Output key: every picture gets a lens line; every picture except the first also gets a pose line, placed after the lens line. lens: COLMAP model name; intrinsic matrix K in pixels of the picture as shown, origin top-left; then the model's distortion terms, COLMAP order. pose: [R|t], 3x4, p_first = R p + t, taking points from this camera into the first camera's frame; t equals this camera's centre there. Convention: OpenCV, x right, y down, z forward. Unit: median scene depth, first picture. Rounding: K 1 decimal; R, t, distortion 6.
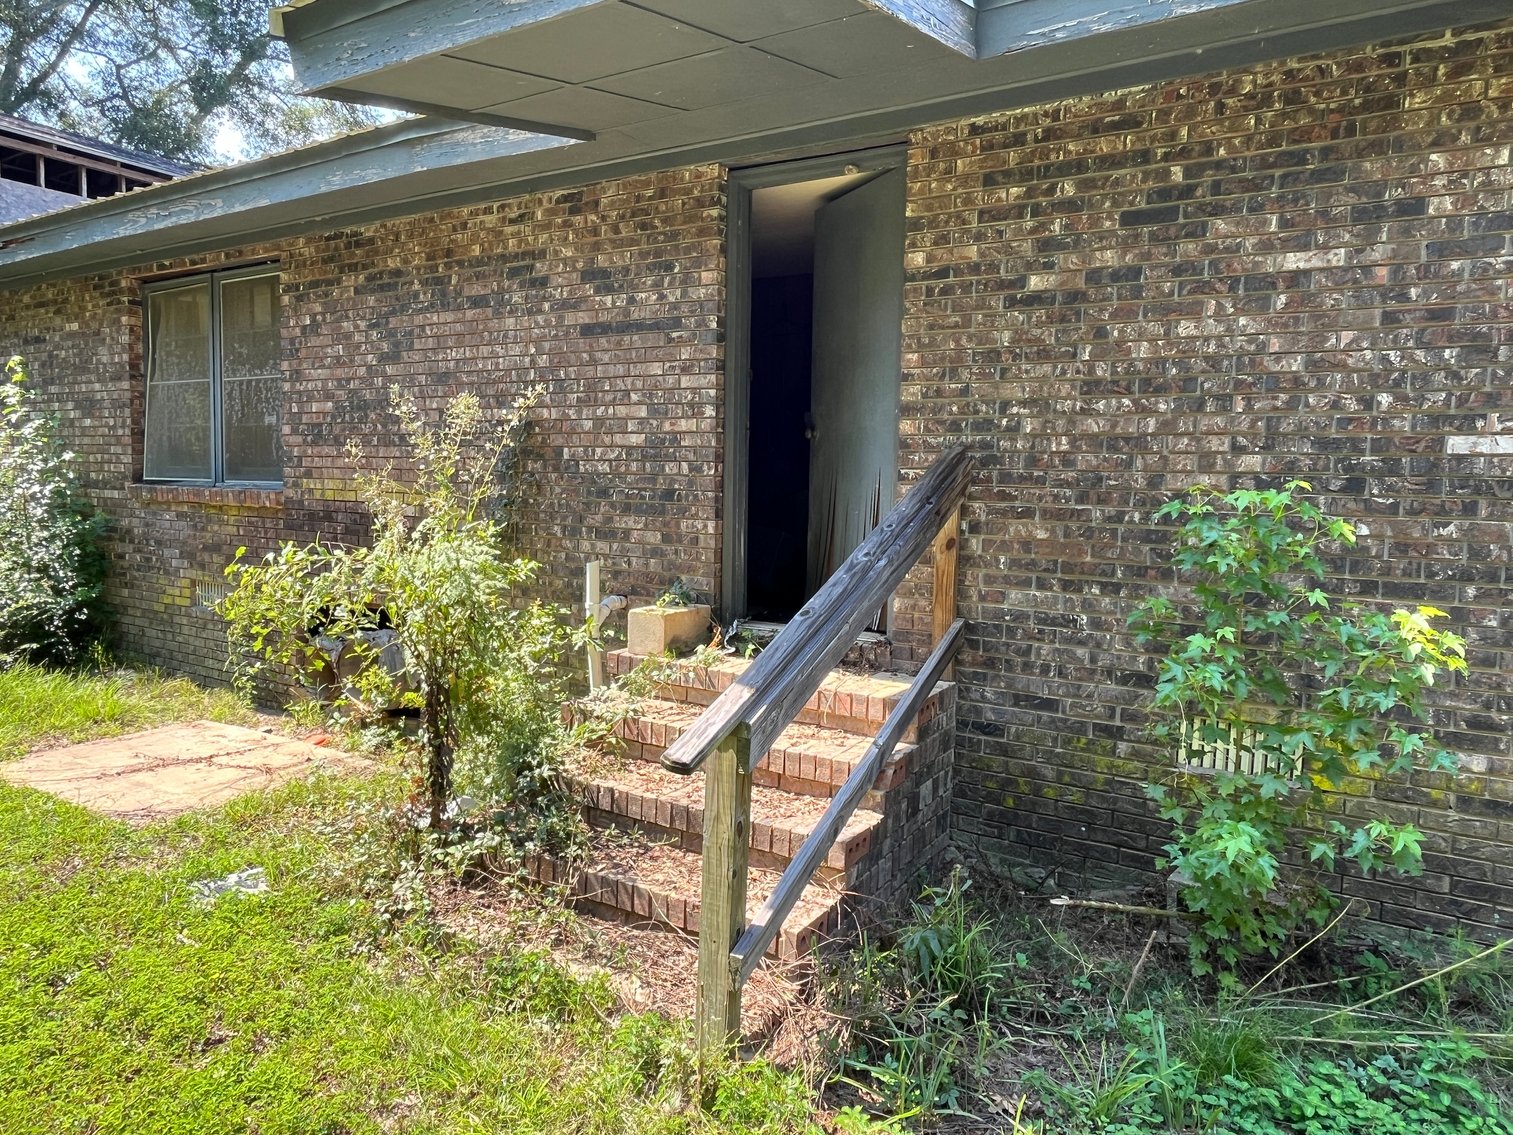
lens RADIAL K [[965.9, 0, 756.1], [0, 965.9, 564.2], [0, 0, 1]] dist [0.001465, -0.000417]
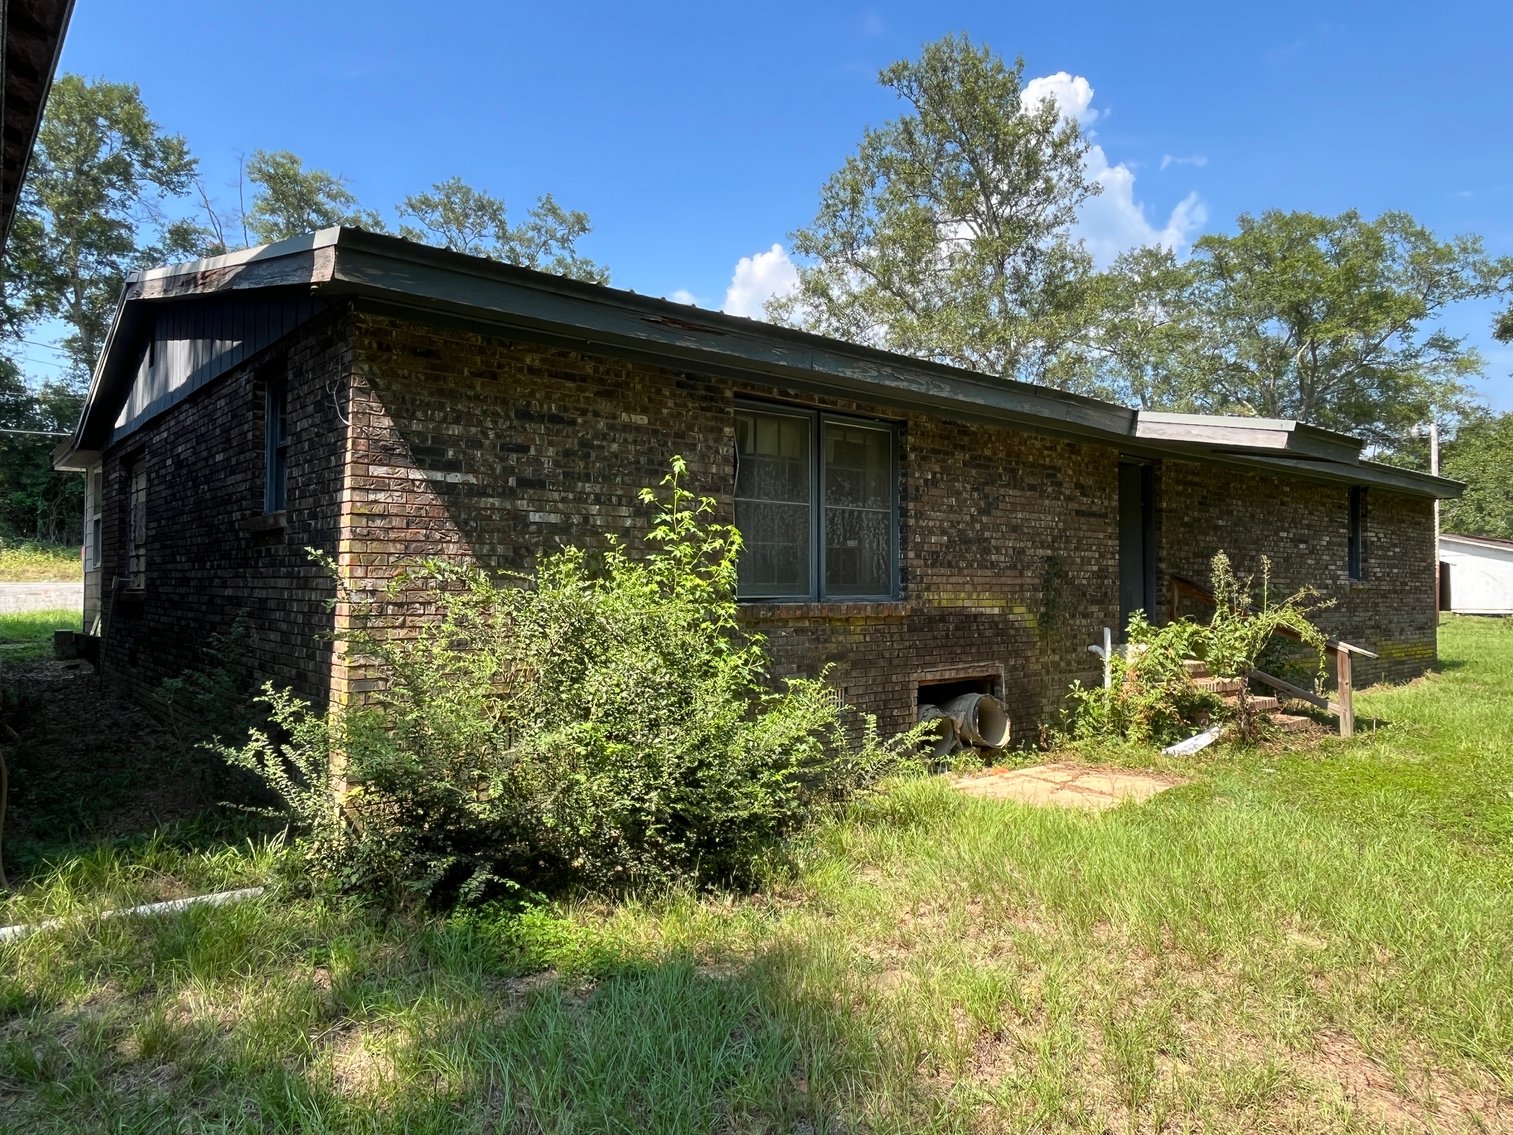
lens RADIAL K [[965.9, 0, 756.3], [0, 965.9, 570.6], [0, 0, 1]] dist [0.001465, -0.000417]
pose [[0.319837, -0.005391, 0.947457, -1.910221], [0.085365, 0.996081, -0.023150, -0.113942], [-0.943619, 0.088283, 0.319044, 0.844684]]
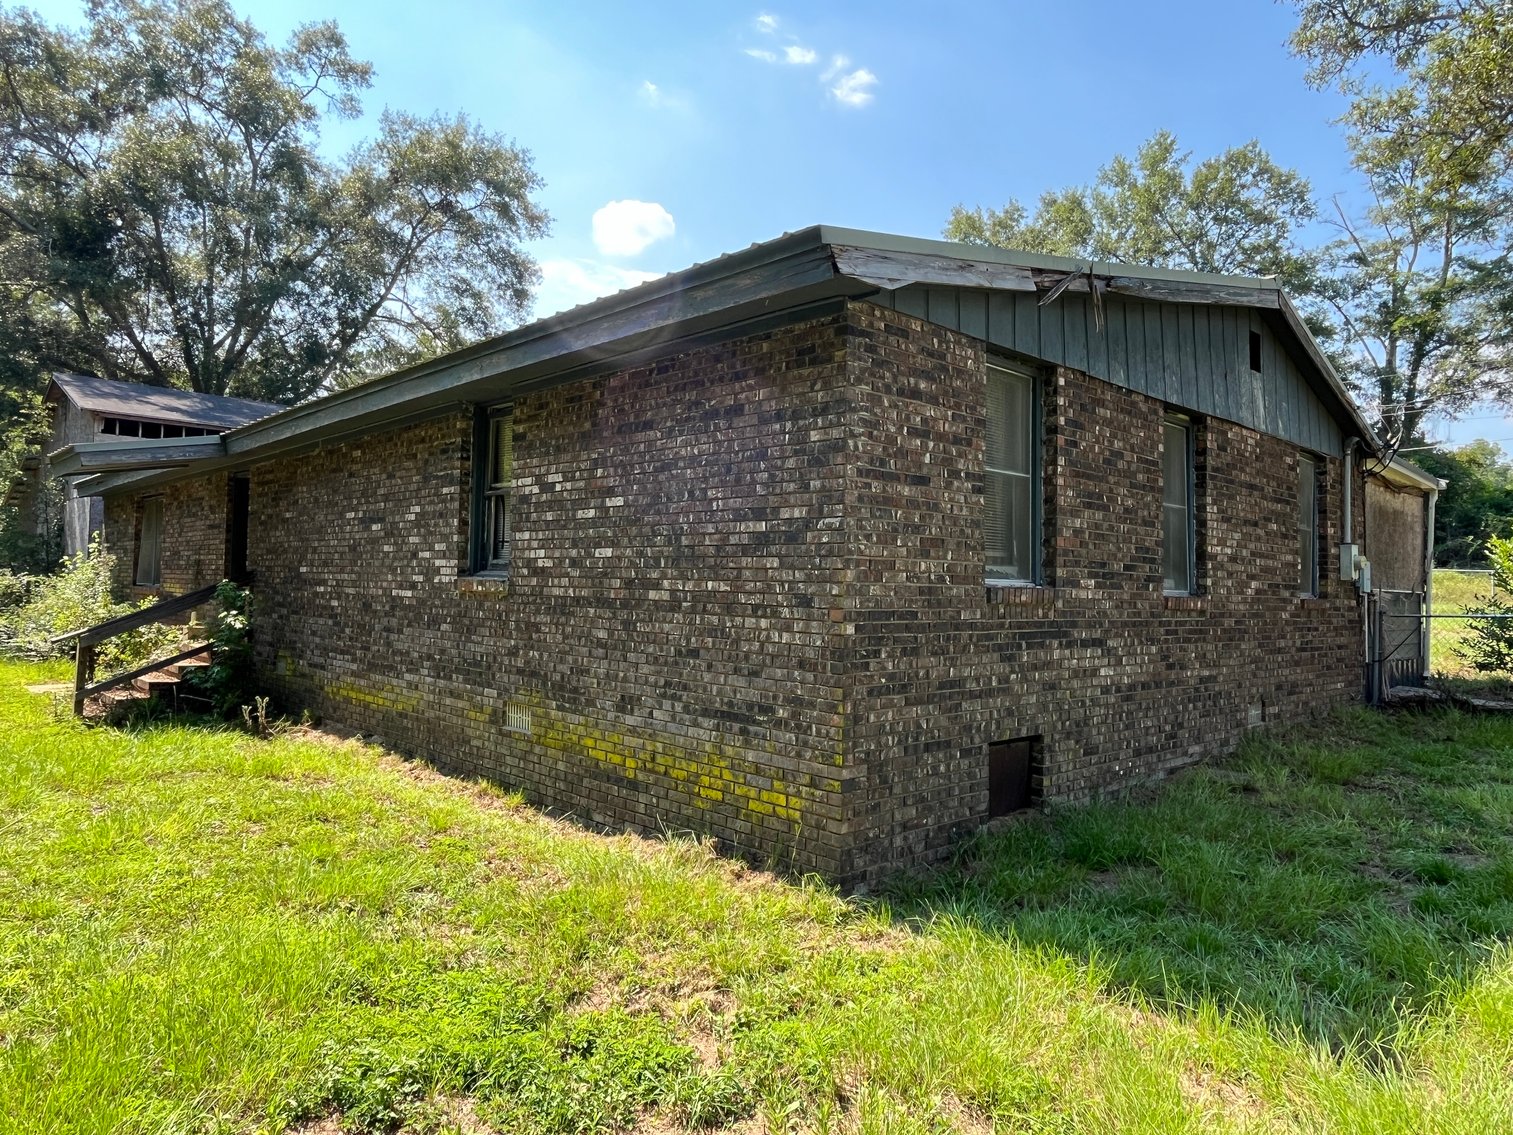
lens RADIAL K [[965.9, 0, 756.2], [0, 965.9, 566.8], [0, 0, 1]] dist [0.001465, -0.000417]
pose [[0.967146, -0.004265, -0.254185, 1.665938], [-0.025746, 0.993075, -0.114622, 0.116895], [0.252914, 0.117401, 0.960339, -1.008159]]
